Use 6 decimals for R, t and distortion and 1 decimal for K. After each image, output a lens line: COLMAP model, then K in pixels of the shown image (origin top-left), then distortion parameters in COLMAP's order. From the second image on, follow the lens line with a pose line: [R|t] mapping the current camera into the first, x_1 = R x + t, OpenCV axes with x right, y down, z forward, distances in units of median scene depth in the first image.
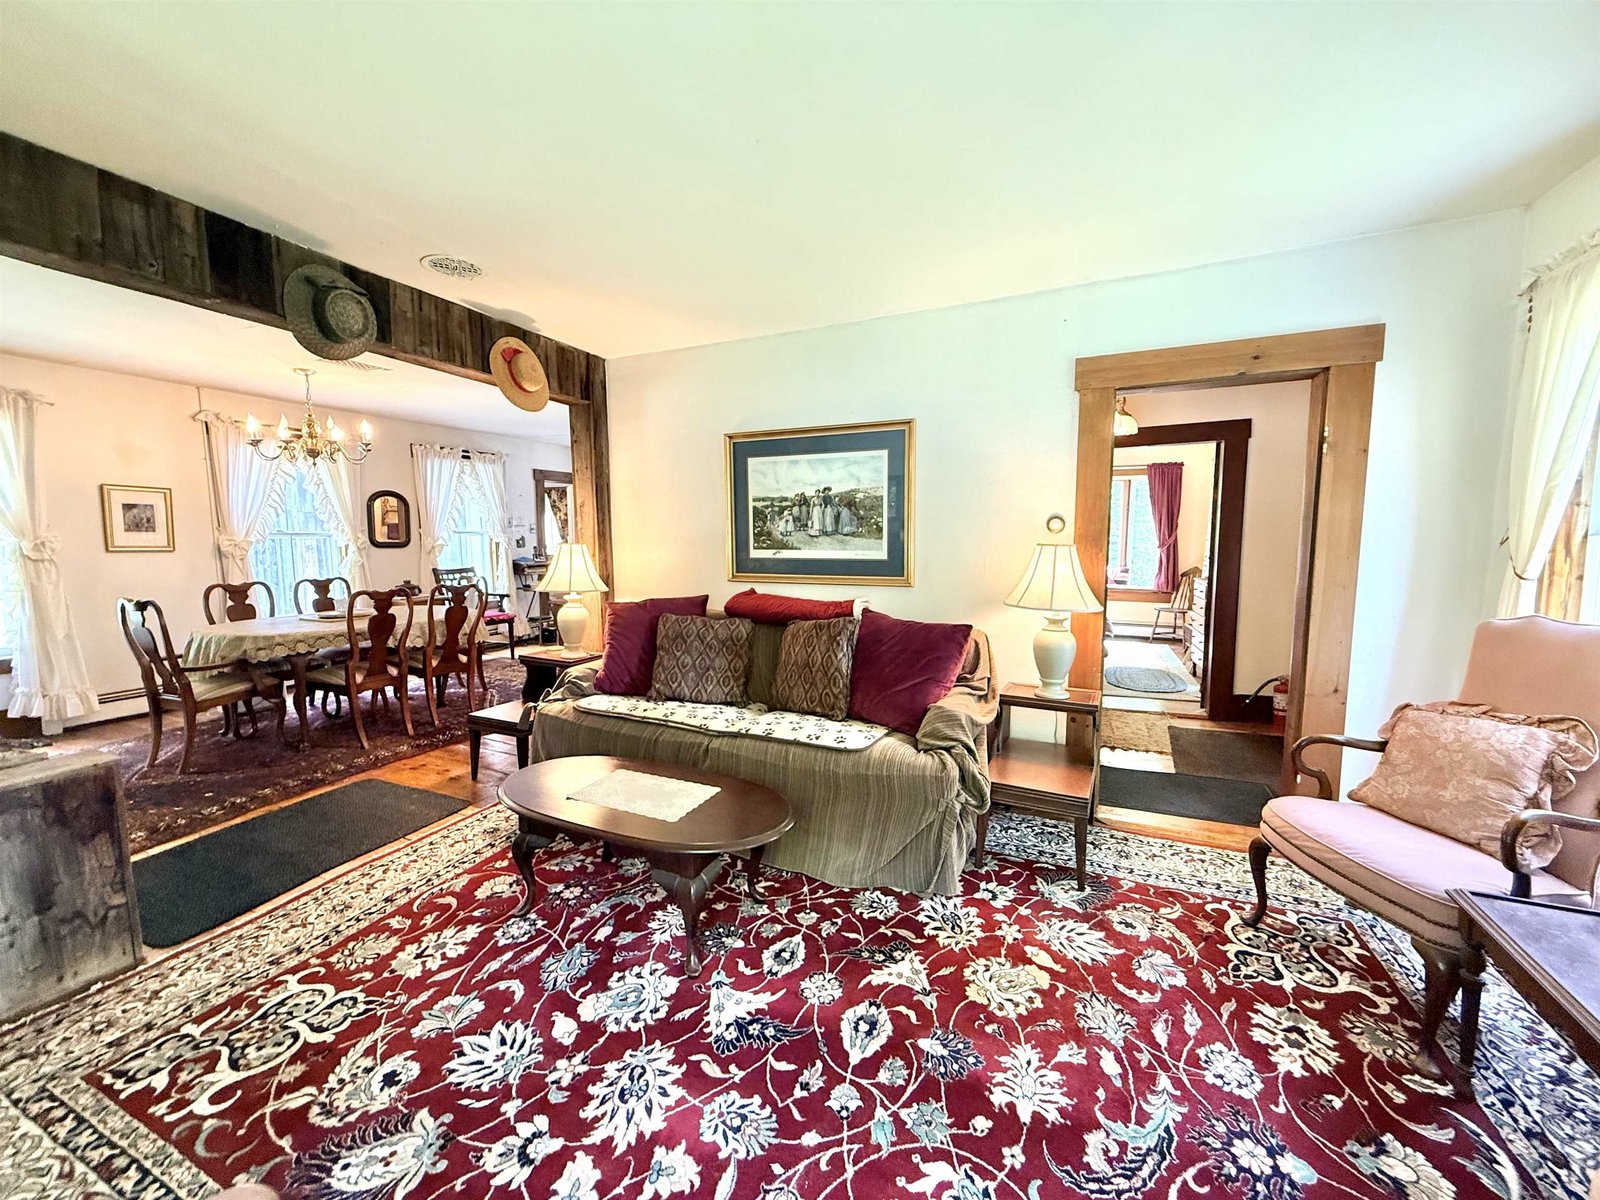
lens RADIAL K [[637.3, 0, 794.4], [0, 637.3, 599.0], [0, 0, 1]] dist [0.000580, 0.000170]
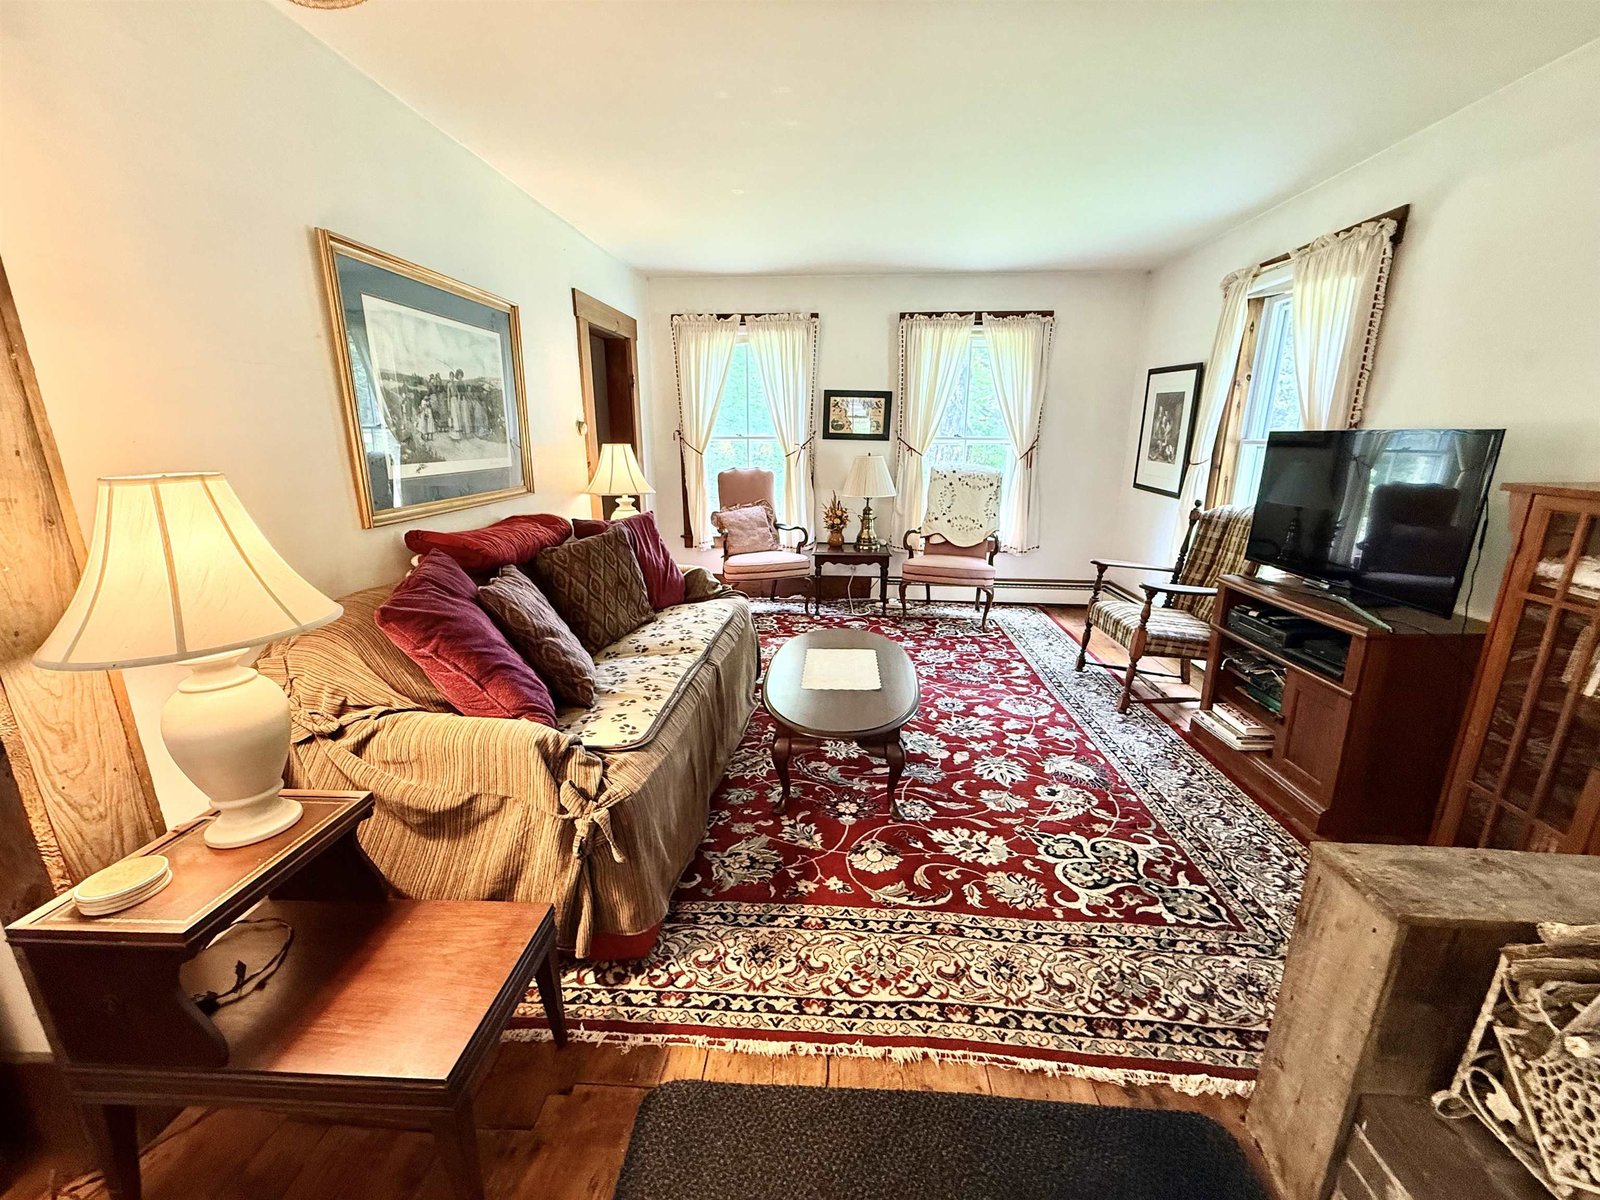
lens RADIAL K [[637.3, 0, 799.8], [0, 637.3, 599.1], [0, 0, 1]] dist [0.000580, 0.000170]
pose [[-0.354440, -0.235578, 0.904917, -1.426014], [0.094598, 0.953746, 0.285342, -0.175595], [-0.930281, 0.186739, -0.315761, 1.644488]]
